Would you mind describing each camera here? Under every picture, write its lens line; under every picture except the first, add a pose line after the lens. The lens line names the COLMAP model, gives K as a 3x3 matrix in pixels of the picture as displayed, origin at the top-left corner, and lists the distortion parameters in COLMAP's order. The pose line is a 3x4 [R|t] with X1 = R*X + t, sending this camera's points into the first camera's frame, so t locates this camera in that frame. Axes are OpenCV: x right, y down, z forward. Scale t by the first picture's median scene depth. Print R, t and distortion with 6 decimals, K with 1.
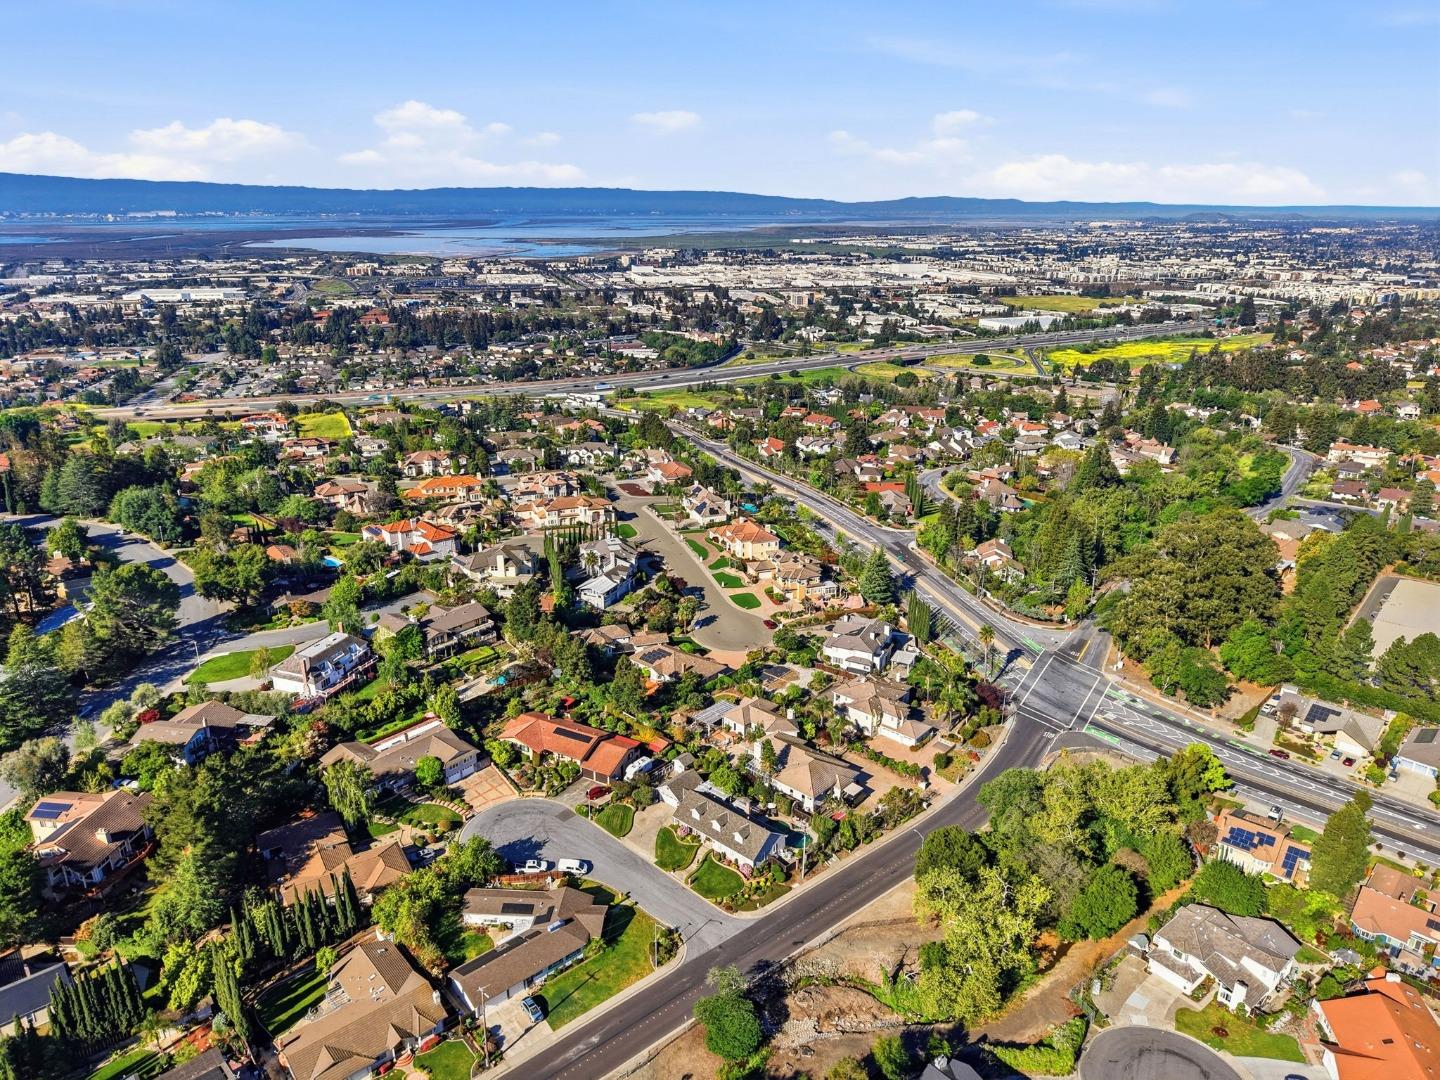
lens RADIAL K [[955.2, 0, 717.7], [0, 955.2, 538.2], [0, 0, 1]] dist [0.077277, -0.114944]
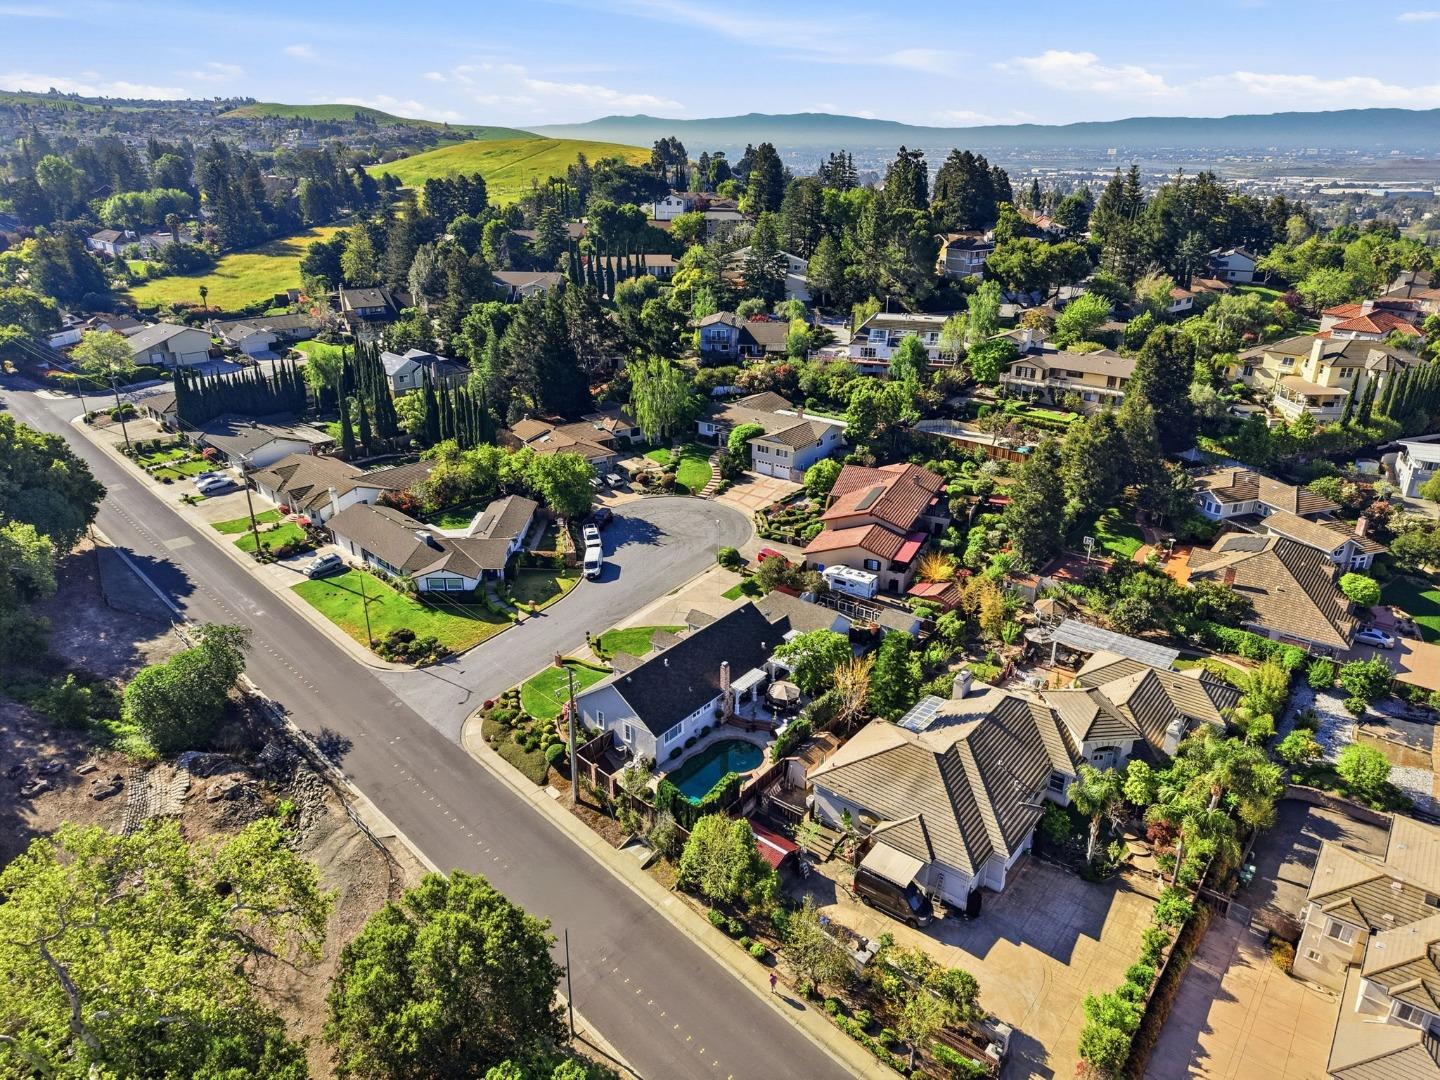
lens RADIAL K [[955.2, 0, 717.7], [0, 955.2, 538.2], [0, 0, 1]] dist [0.077277, -0.114944]
pose [[0.070545, 0.386137, -0.919740, 0.364292], [-0.338500, 0.876592, 0.342059, 0.052376], [0.938318, 0.287201, 0.192546, 0.742325]]
